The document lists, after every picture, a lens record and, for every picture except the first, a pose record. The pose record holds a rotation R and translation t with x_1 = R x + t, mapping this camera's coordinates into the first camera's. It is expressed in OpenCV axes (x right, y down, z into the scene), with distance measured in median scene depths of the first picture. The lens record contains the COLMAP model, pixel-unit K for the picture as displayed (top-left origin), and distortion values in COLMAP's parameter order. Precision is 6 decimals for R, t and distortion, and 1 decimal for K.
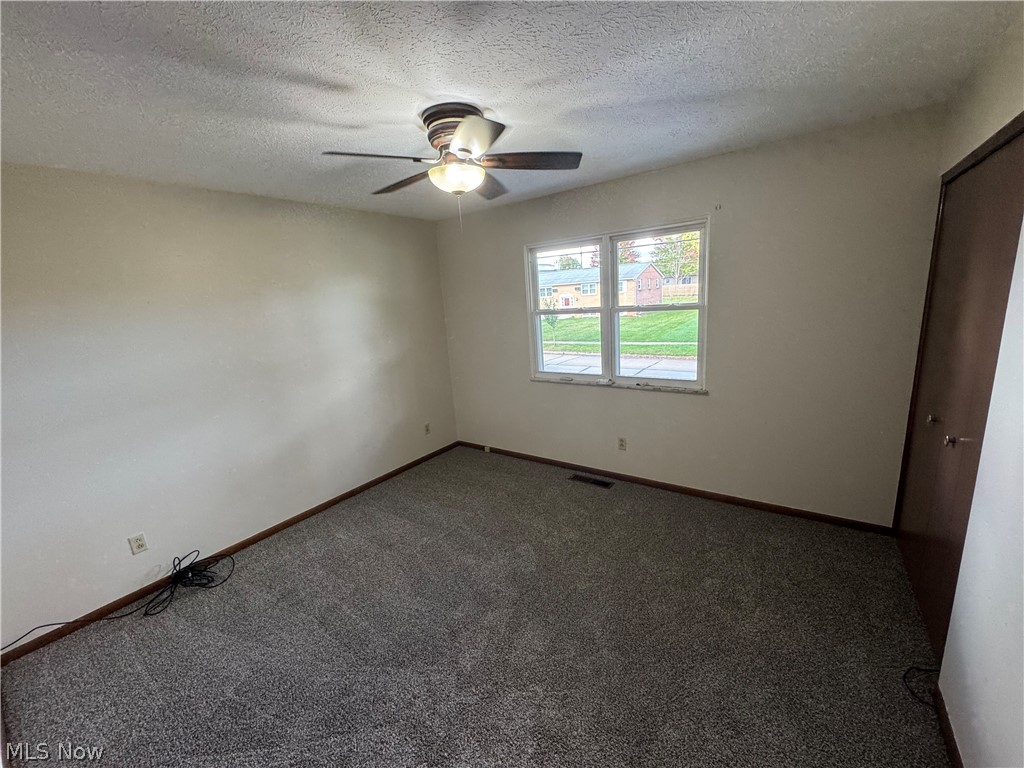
lens RADIAL K [[413.9, 0, 514.3], [0, 413.9, 386.1], [0, 0, 1]] dist [-0.001227, -0.000141]
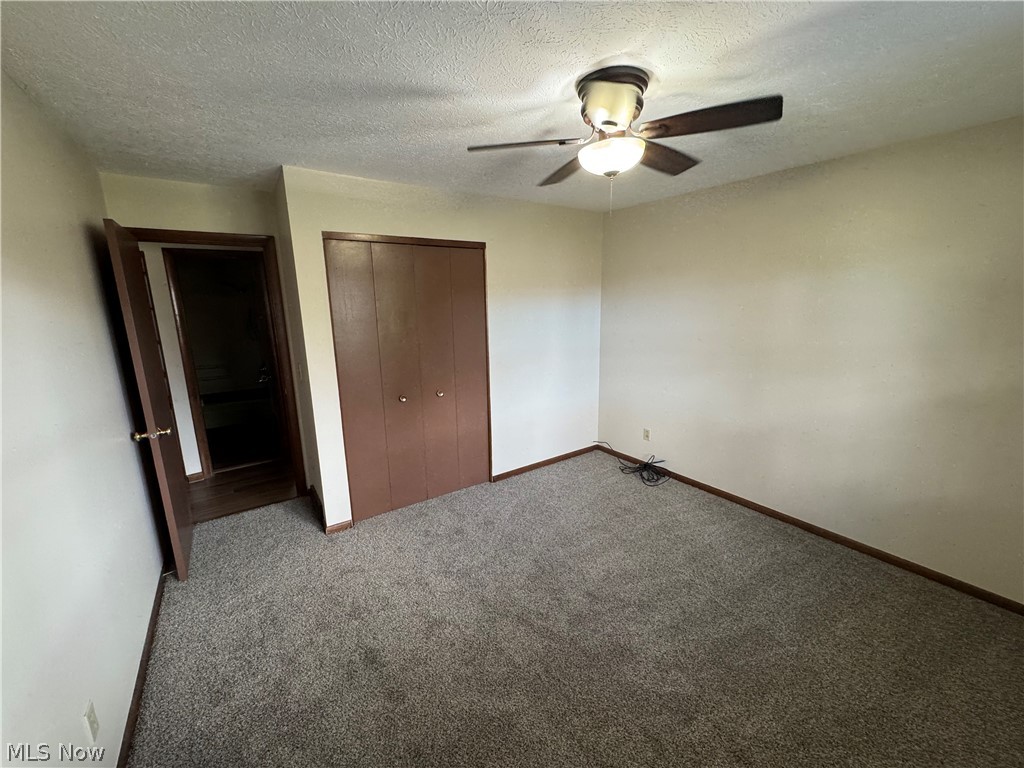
lens RADIAL K [[413.9, 0, 514.3], [0, 413.9, 386.1], [0, 0, 1]] dist [-0.001227, -0.000141]
pose [[-0.331688, 0.270551, -0.903762, 0.487977], [-0.172471, 0.924458, 0.340045, -0.183297], [0.927490, 0.268661, -0.259969, 0.671490]]
